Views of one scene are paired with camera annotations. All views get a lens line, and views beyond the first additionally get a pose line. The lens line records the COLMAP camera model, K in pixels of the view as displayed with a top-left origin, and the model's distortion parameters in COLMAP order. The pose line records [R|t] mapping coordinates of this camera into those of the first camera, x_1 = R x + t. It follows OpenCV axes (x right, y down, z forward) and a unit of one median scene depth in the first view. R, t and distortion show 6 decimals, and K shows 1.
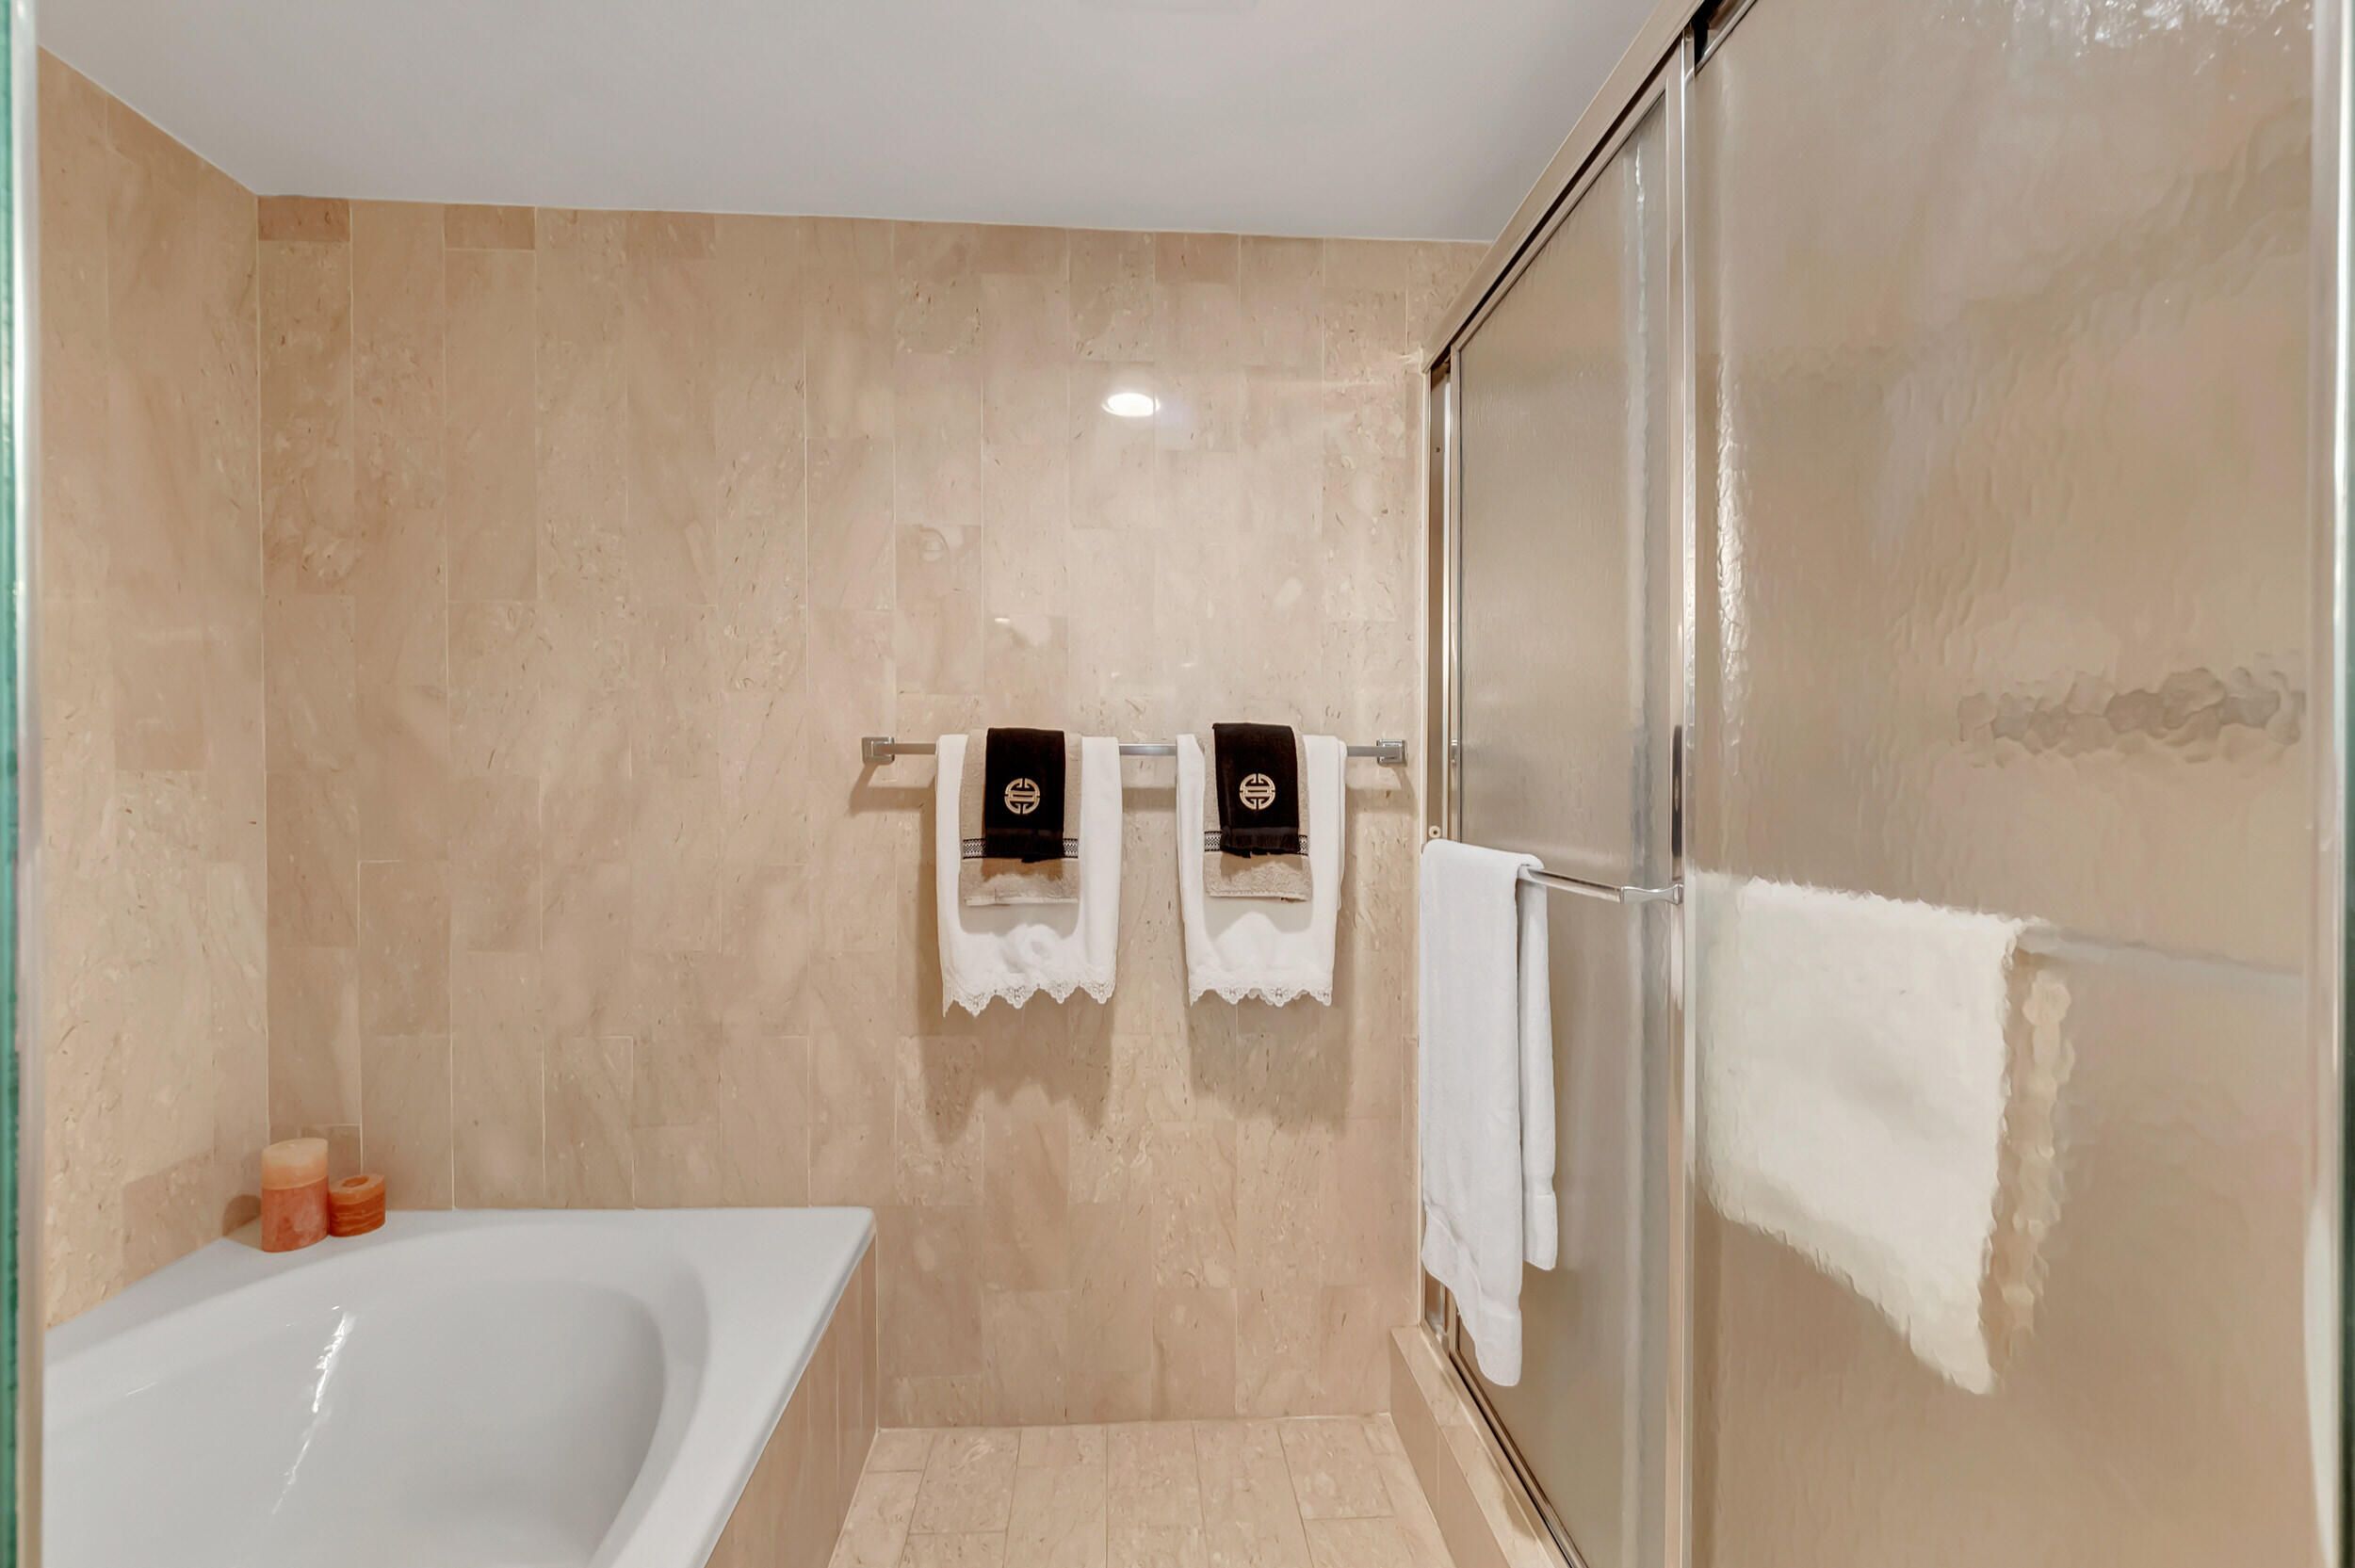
lens RADIAL K [[1042.5, 0, 1171.6], [0, 1042.5, 783.2], [0, 0, 1]] dist [-0.002626, 0.000257]
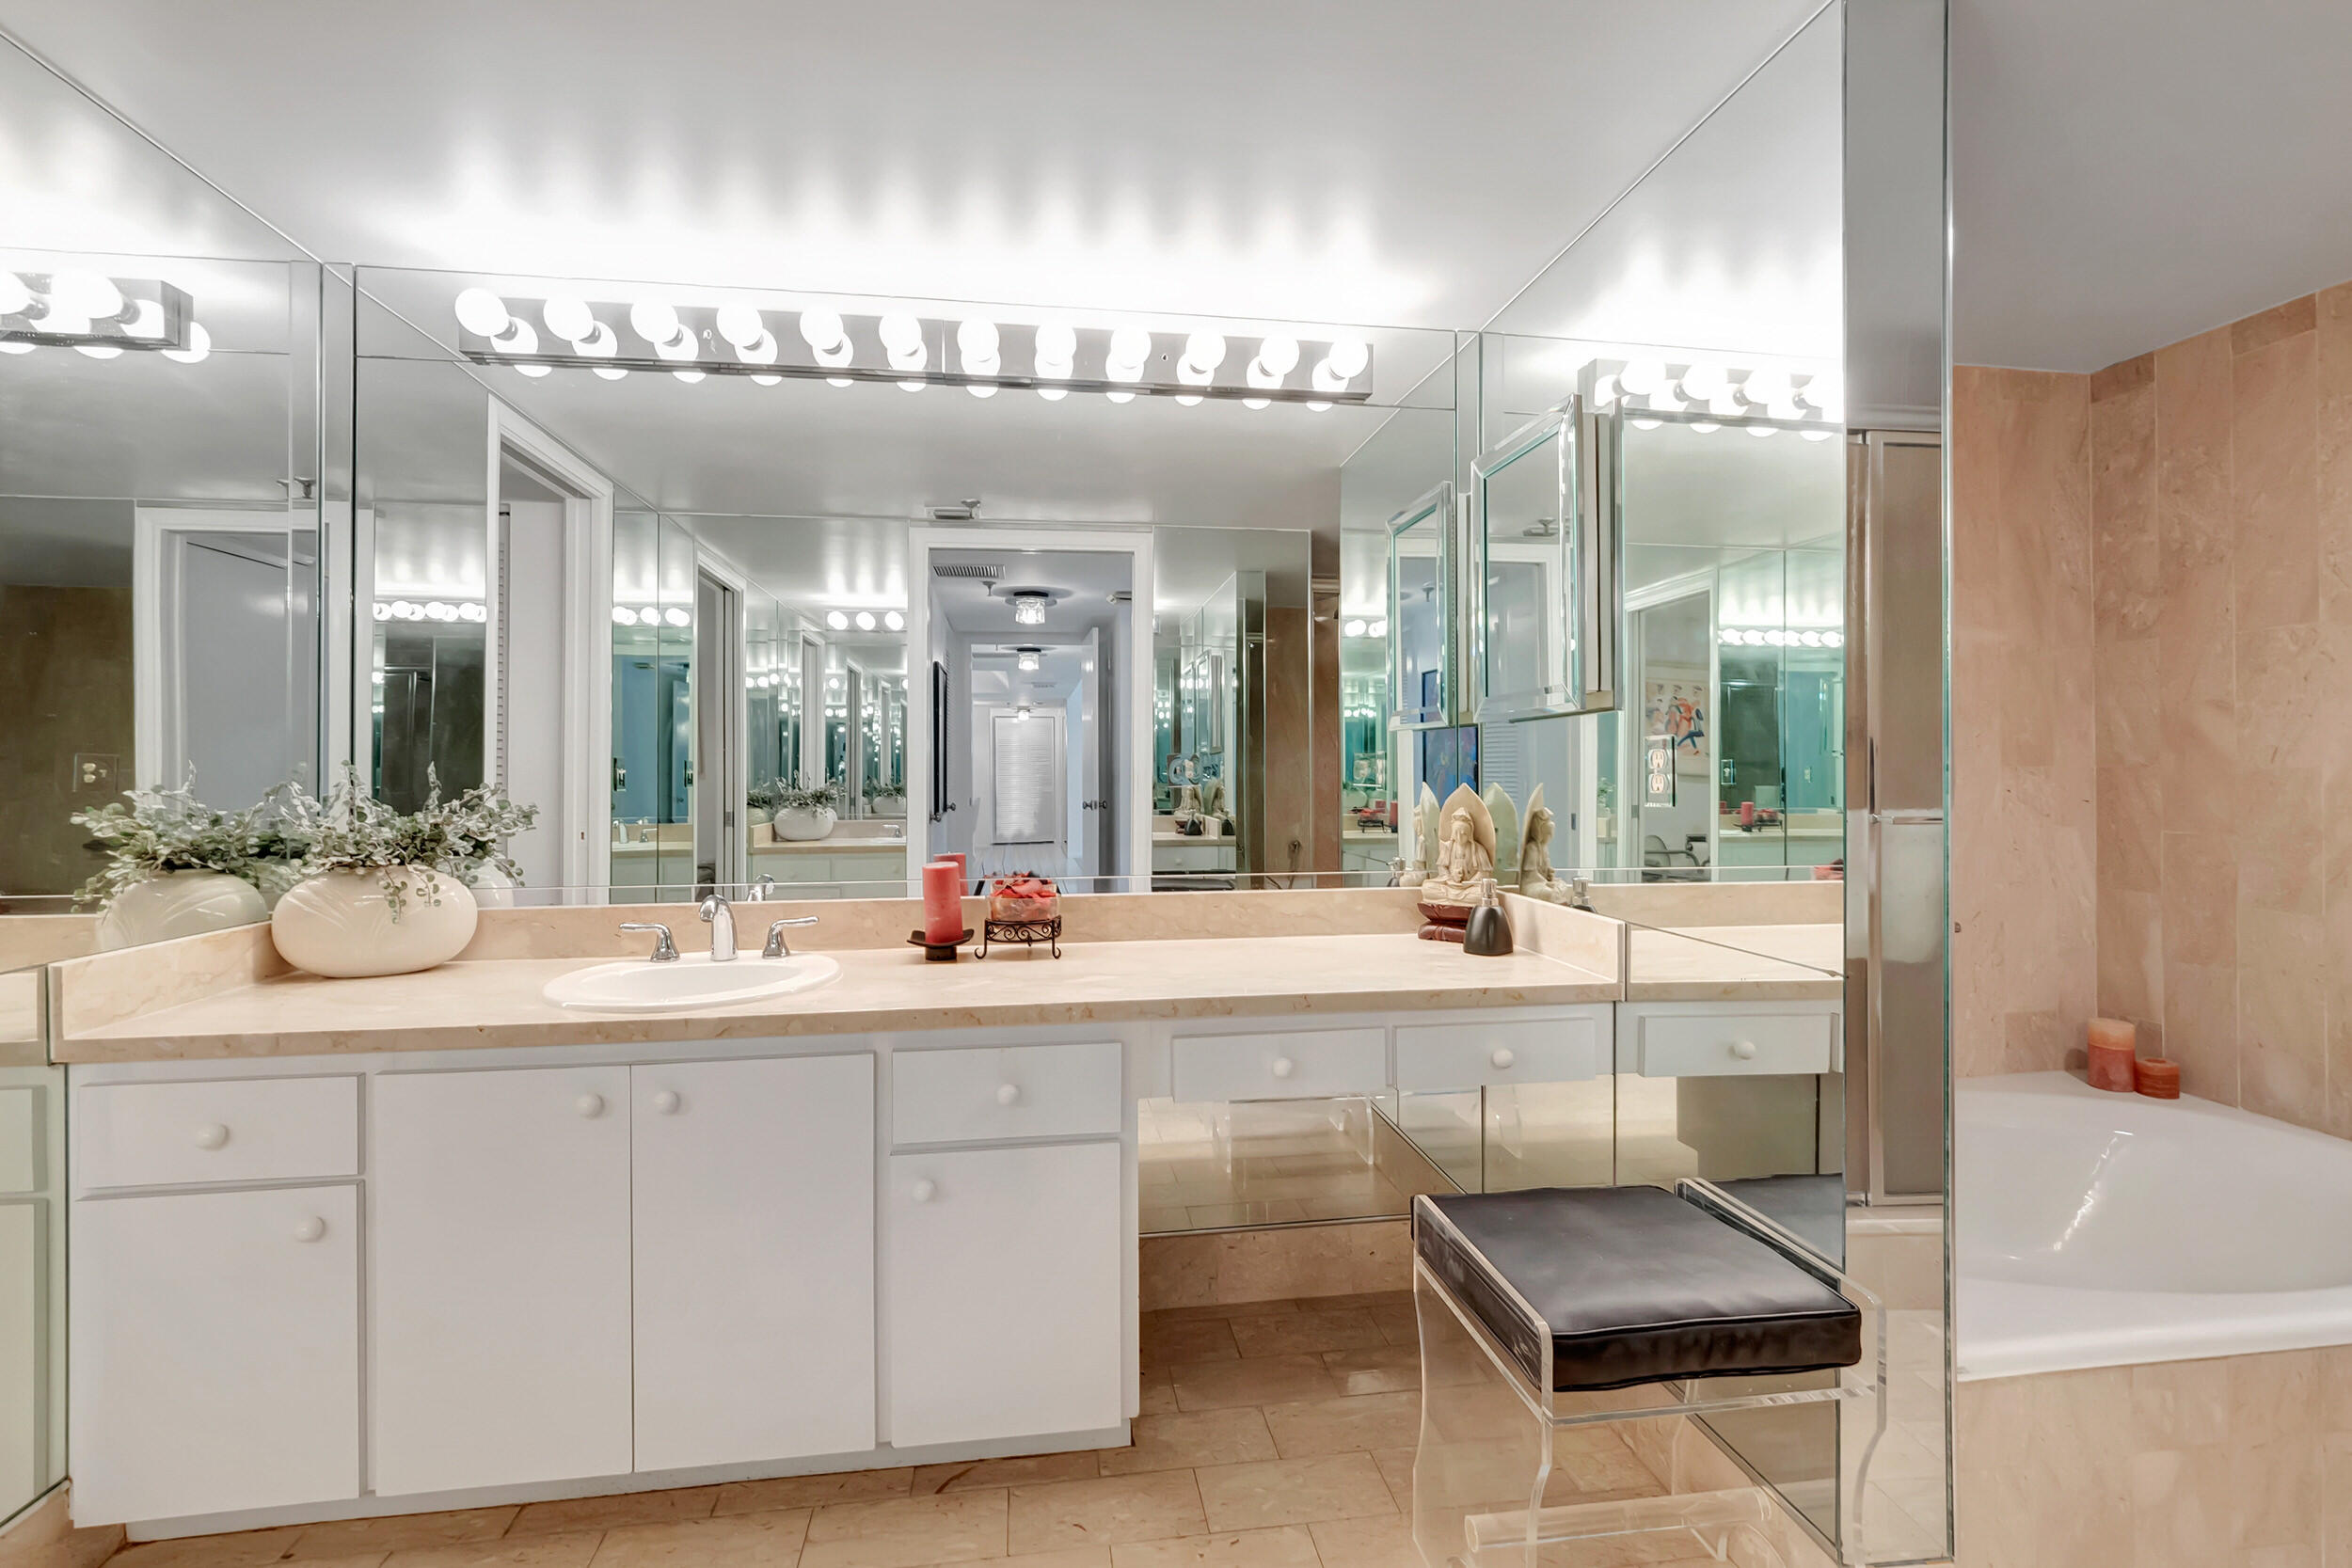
lens RADIAL K [[1041.2, 0, 1171.6], [0, 1041.2, 775.2], [0, 0, 1]] dist [-0.002626, 0.000257]
pose [[0.094025, 0.001287, -0.995569, 0.457893], [-0.000159, 0.999999, 0.001278, -0.000920], [0.995570, 0.000038, 0.094025, -0.426235]]
